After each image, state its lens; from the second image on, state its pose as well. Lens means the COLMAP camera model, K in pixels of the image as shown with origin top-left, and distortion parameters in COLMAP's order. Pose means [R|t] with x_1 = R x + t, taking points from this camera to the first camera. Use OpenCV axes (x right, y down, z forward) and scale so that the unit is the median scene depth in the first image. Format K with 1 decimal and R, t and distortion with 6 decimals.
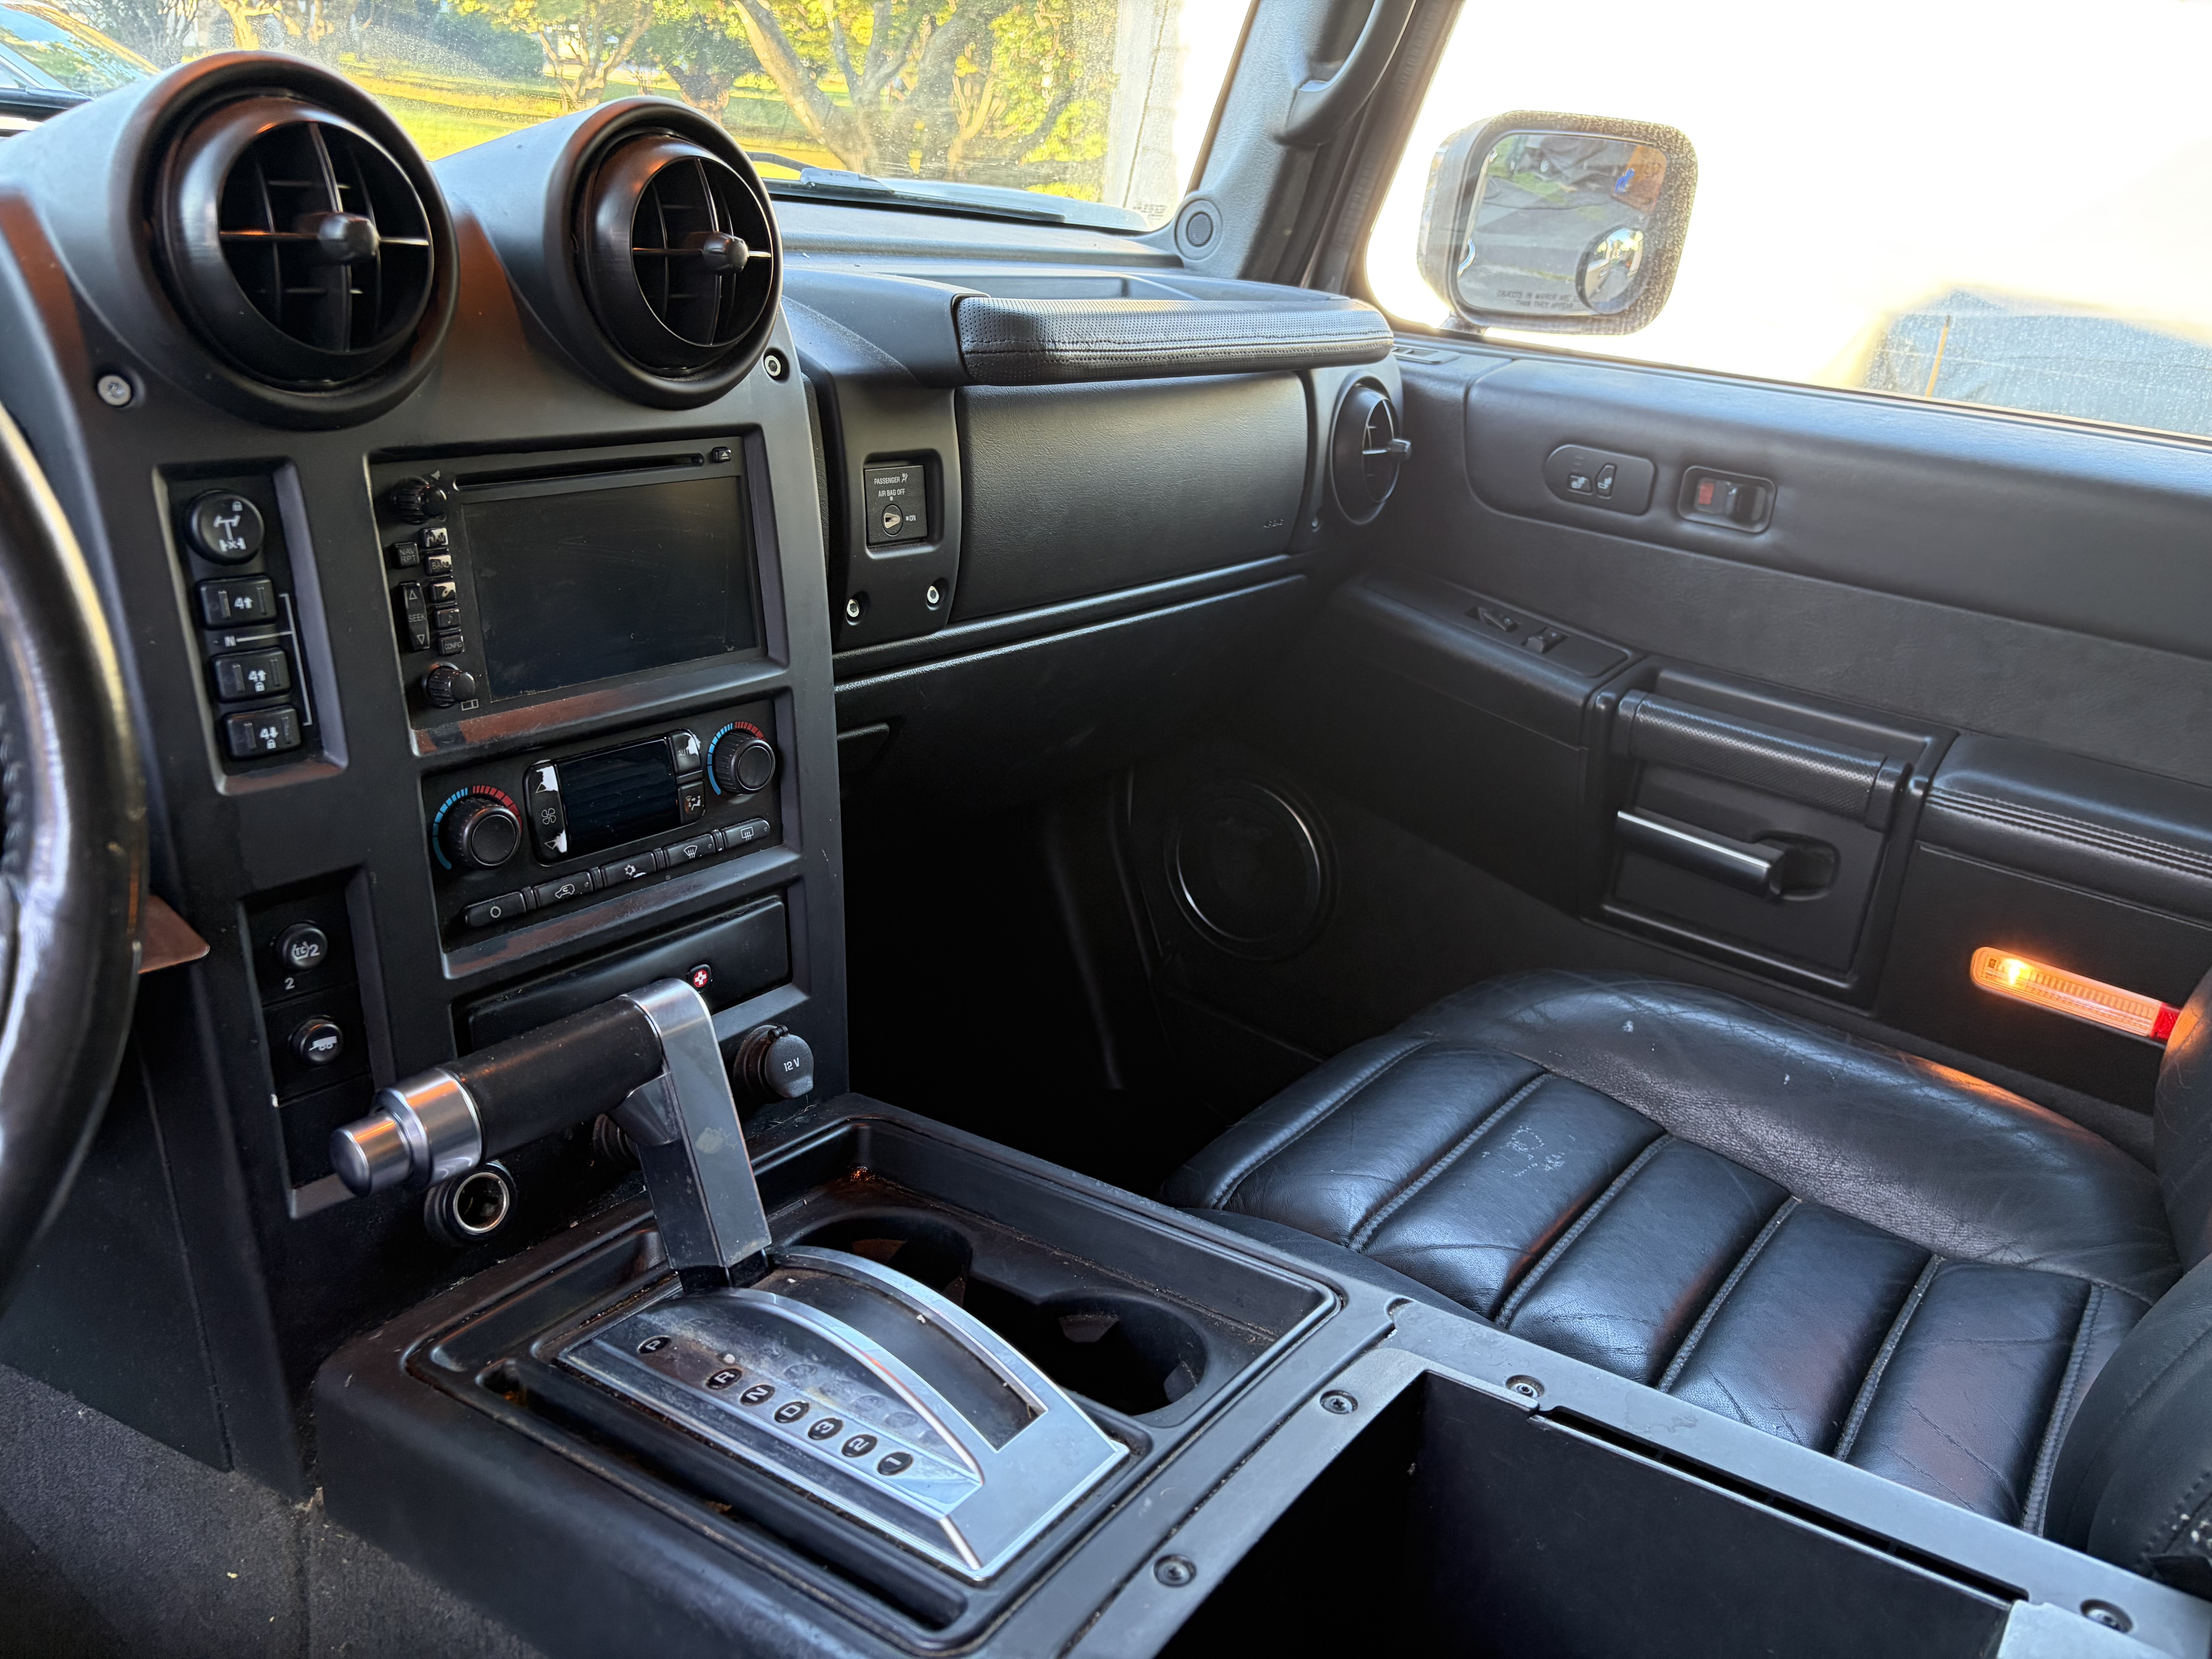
lens RADIAL K [[1663.8, 0, 1084.5], [0, 1663.8, 830.3], [0, 0, 1]] dist [0.044419, -0.058094]
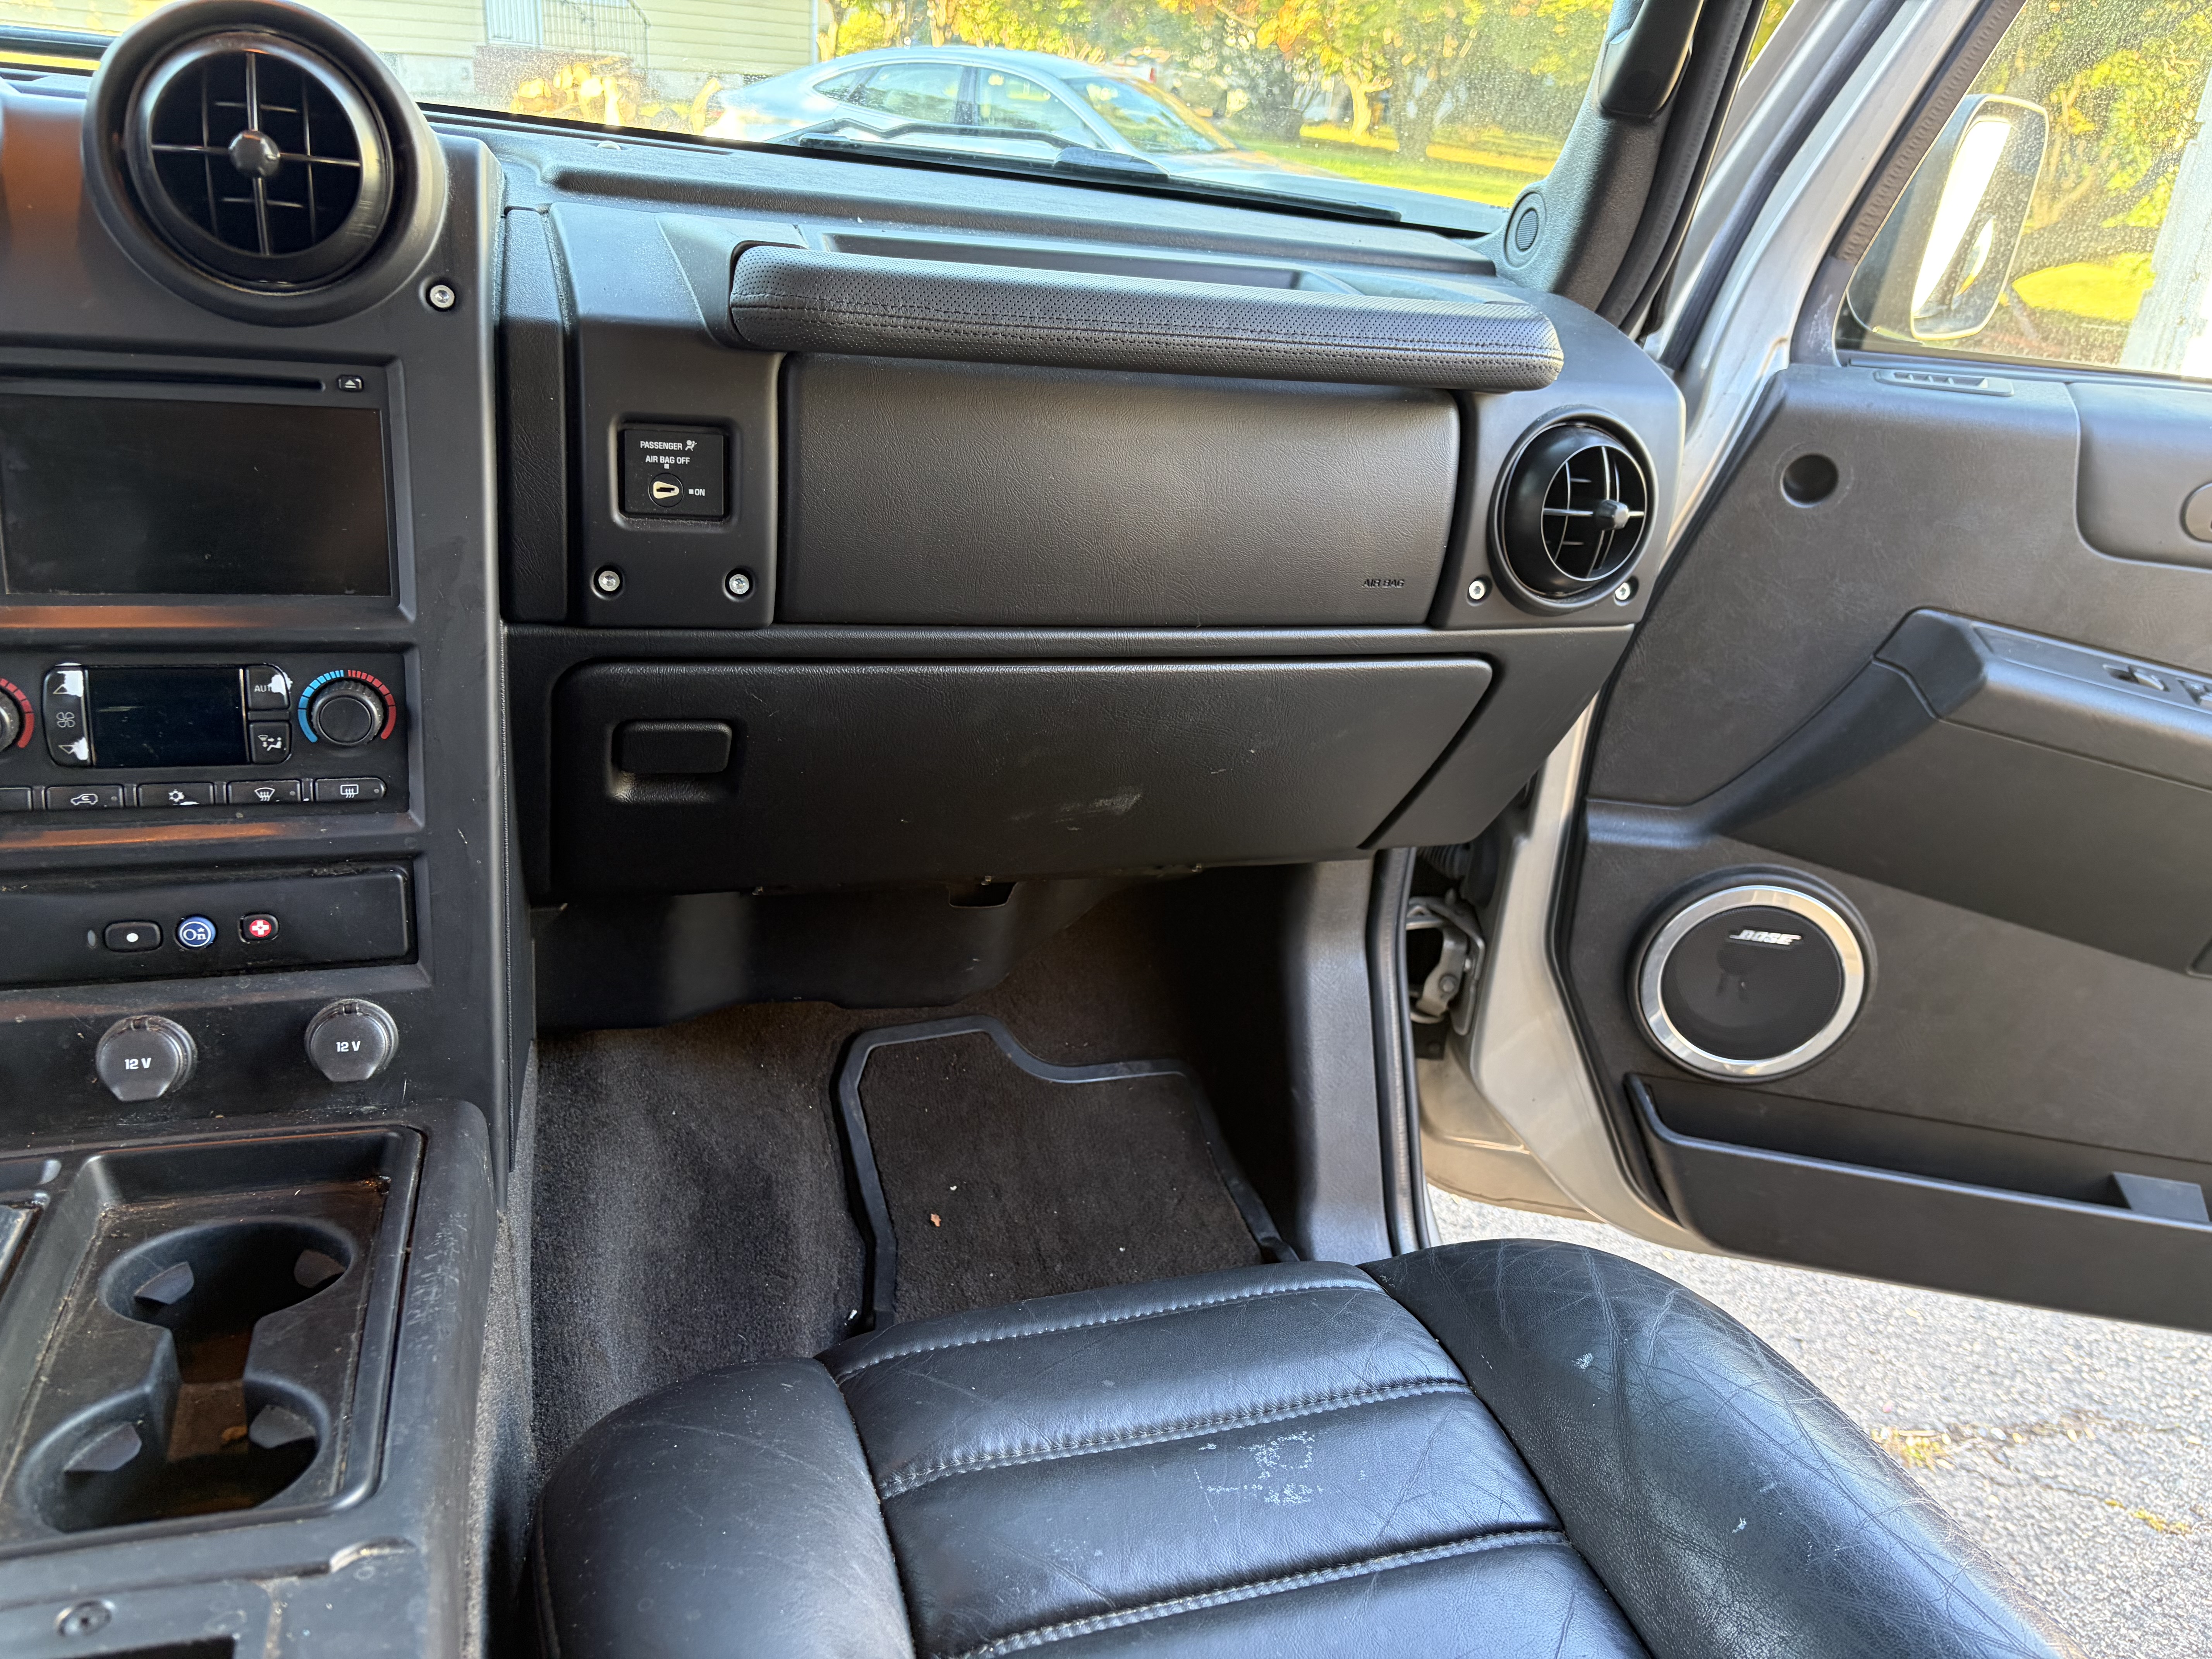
lens RADIAL K [[1663.8, 0, 1103.3], [0, 1663.8, 832.3], [0, 0, 1]] dist [0.044419, -0.058094]
pose [[0.842286, 0.206018, -0.498107, 0.734356], [-0.221861, 0.974677, 0.027967, -0.112159], [0.491255, 0.086954, 0.866665, 0.470266]]
